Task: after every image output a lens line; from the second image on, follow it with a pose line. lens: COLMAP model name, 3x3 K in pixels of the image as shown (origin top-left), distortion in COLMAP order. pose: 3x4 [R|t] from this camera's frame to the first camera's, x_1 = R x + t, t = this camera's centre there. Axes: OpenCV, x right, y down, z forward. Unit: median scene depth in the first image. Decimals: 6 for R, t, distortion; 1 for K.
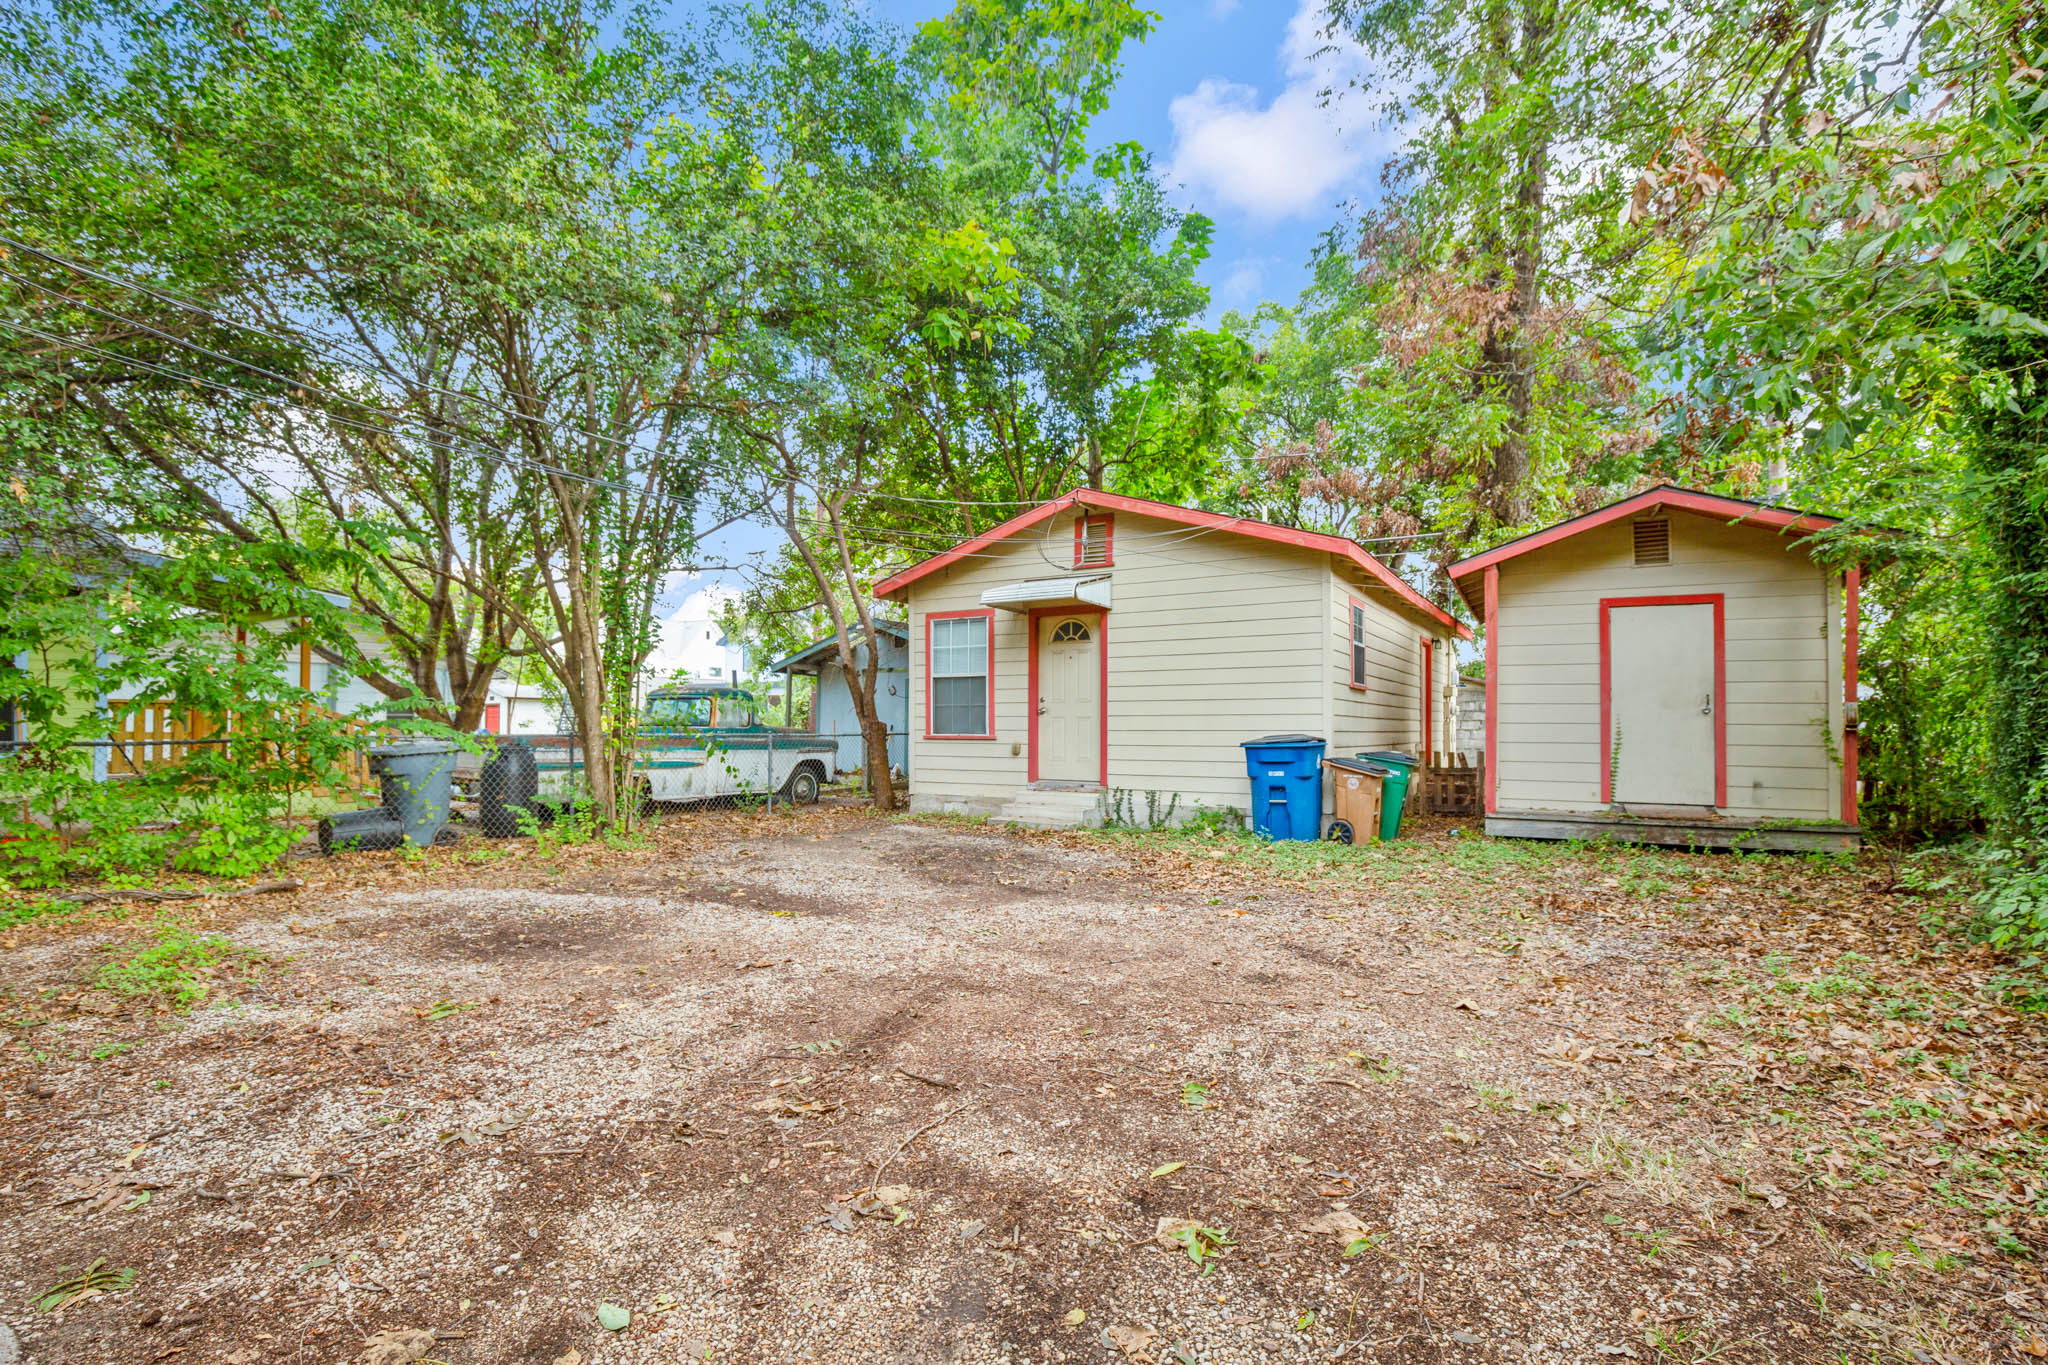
lens RADIAL K [[937.0, 0, 1059.9], [0, 937.0, 702.3], [0, 0, 1]] dist [-0.002944, -0.000097]
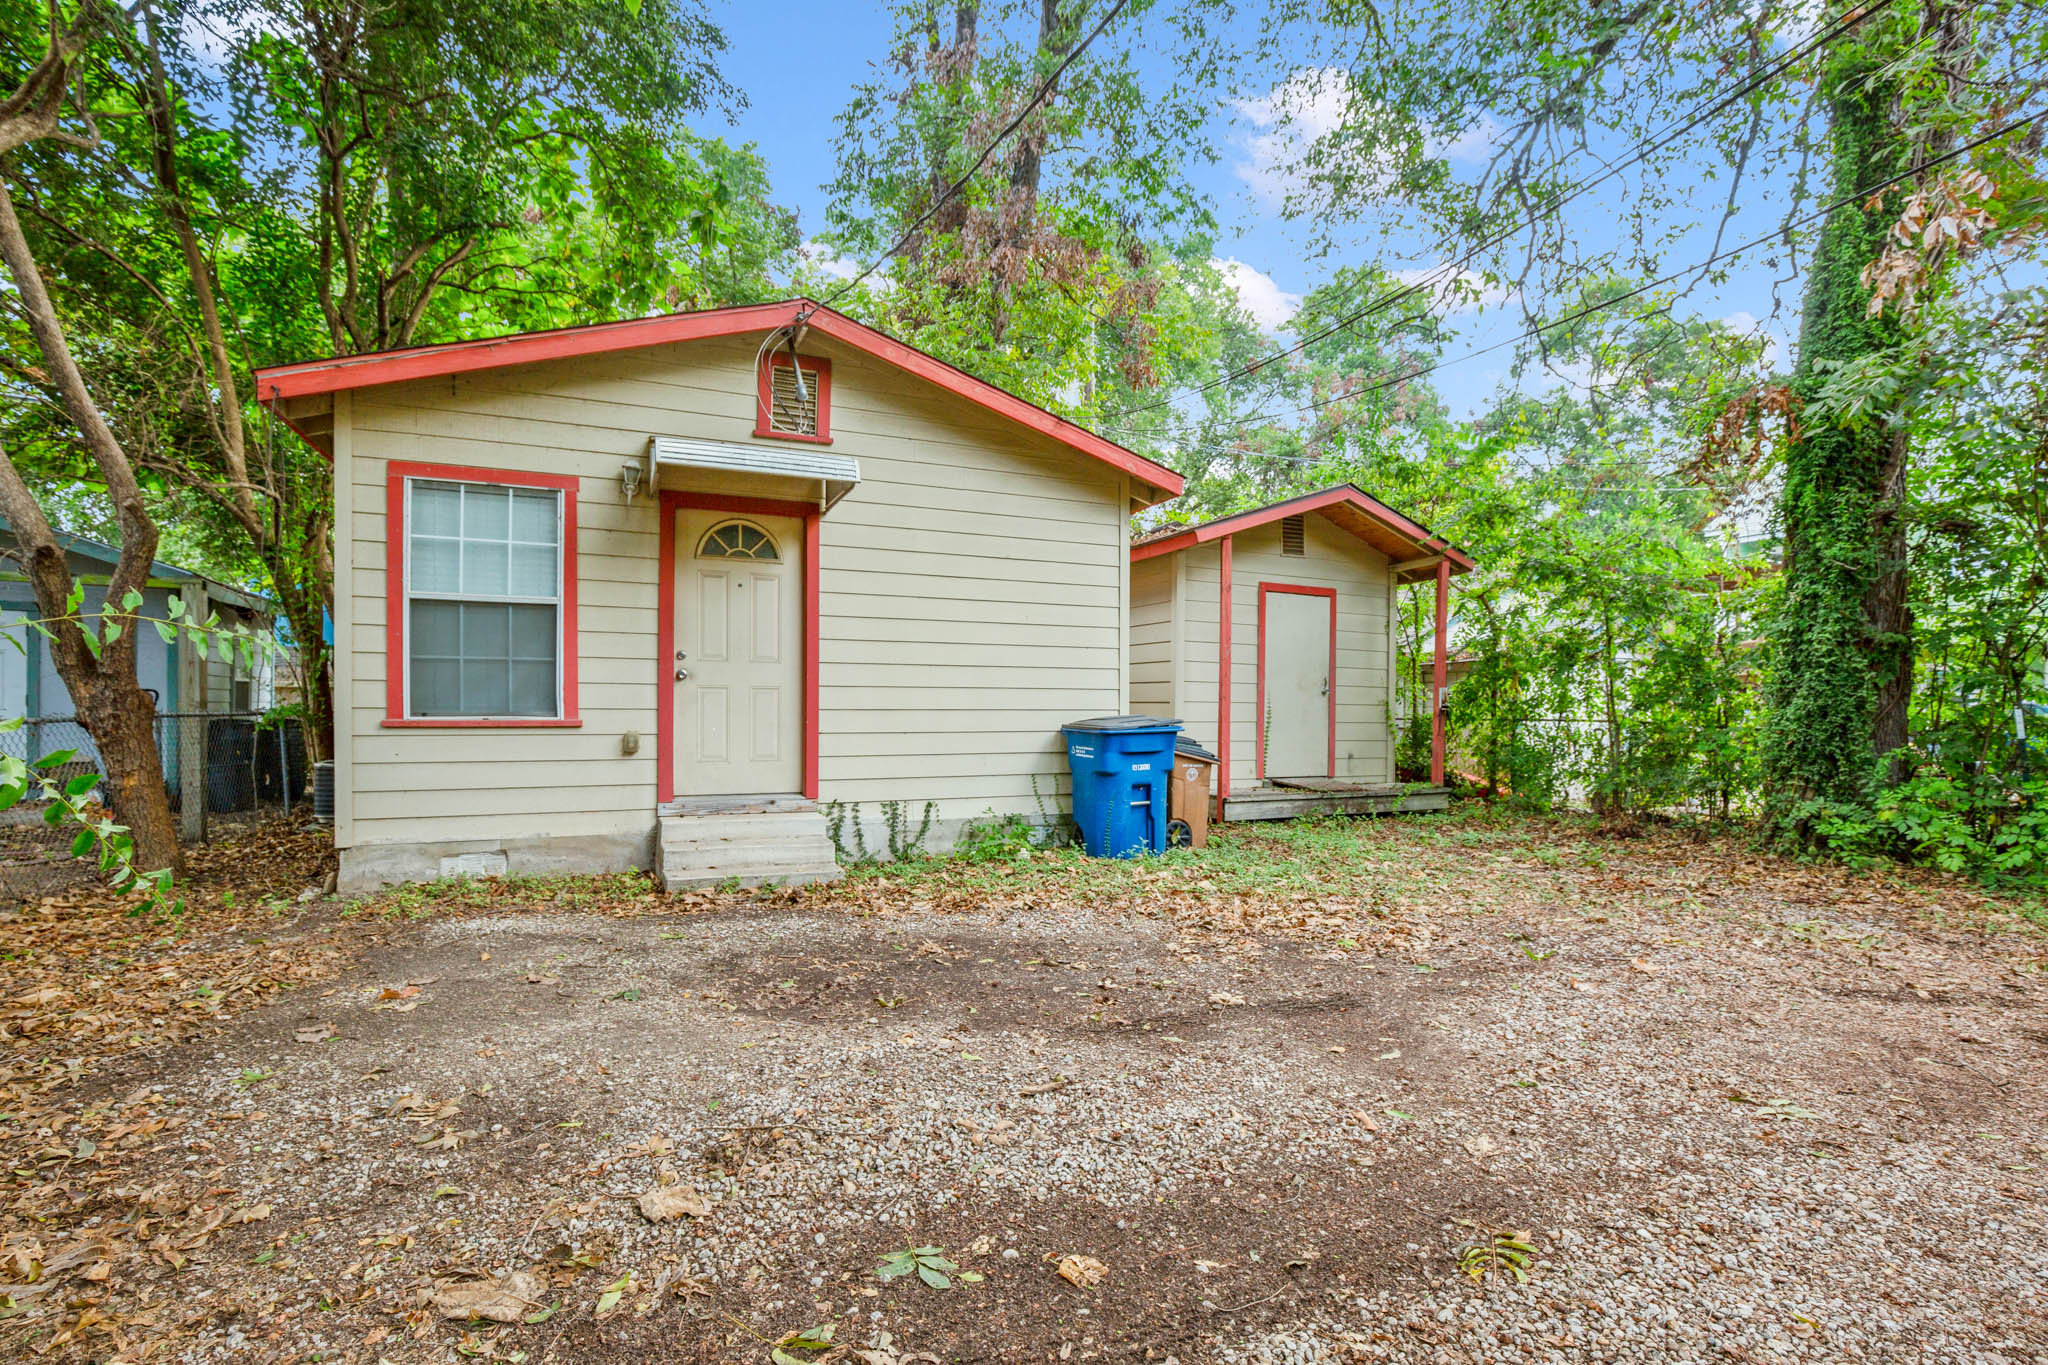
lens RADIAL K [[937.0, 0, 1059.9], [0, 937.0, 702.3], [0, 0, 1]] dist [-0.002944, -0.000097]
pose [[0.607442, 0.006471, 0.794338, -0.343998], [-0.023503, 0.999675, 0.009830, 0.015527], [-0.794017, -0.024641, 0.607397, 0.497782]]
